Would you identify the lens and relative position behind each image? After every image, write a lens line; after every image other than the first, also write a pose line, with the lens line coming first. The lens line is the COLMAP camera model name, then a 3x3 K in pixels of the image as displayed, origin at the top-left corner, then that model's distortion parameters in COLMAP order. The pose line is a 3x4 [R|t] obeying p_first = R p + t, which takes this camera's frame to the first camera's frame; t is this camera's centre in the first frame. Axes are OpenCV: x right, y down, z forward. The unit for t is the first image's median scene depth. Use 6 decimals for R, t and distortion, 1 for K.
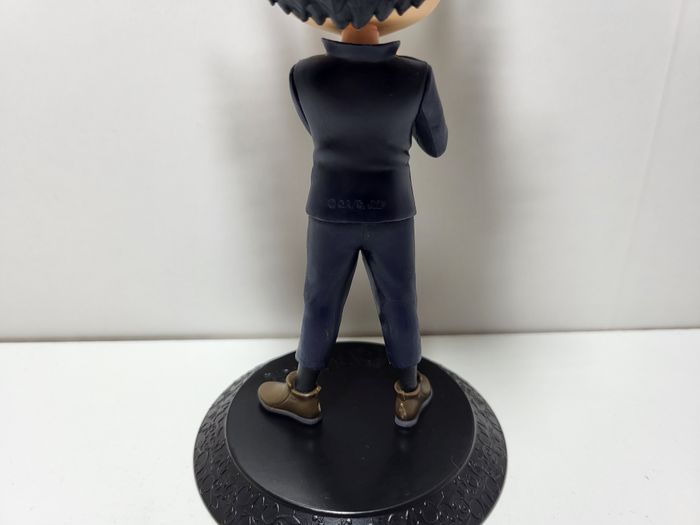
lens RADIAL K [[567.9, 0, 350.0], [0, 567.9, 262.5], [0, 0, 1]] dist [-0.008908, -0.003577]
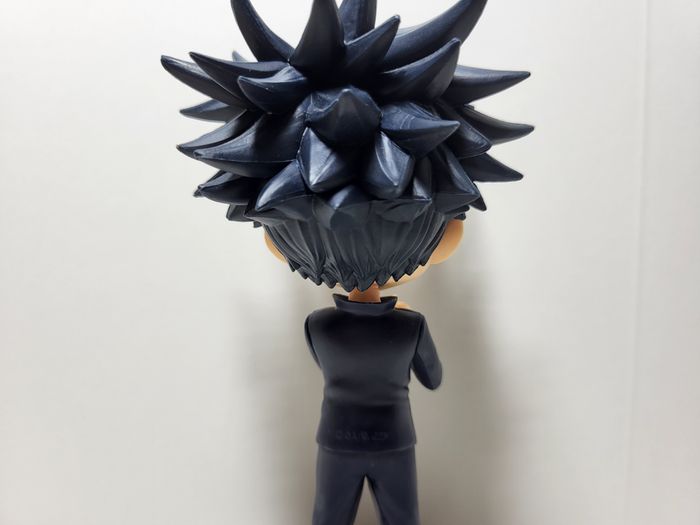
lens RADIAL K [[573.9, 0, 341.0], [0, 573.9, 266.3], [0, 0, 1]] dist [-0.001743, -0.000407]
pose [[0.999434, -0.001212, -0.033614, 0.008565], [-0.009803, 0.945469, -0.325565, -0.047568], [0.032176, 0.325710, 0.944922, -0.154965]]
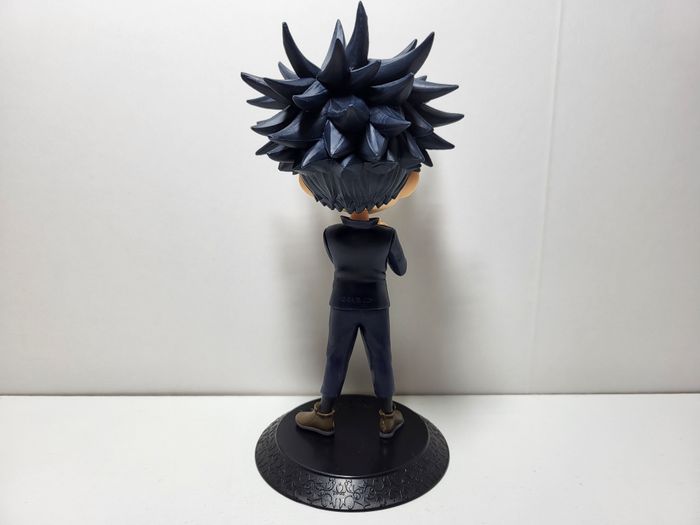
lens RADIAL K [[567.9, 0, 350.0], [0, 567.9, 262.5], [0, 0, 1]] dist [-0.008908, -0.003577]
pose [[0.999864, 0.011169, -0.012146, 0.009643], [-0.013548, 0.975876, -0.217906, 0.174649], [0.009419, 0.218041, 0.975894, -0.802842]]
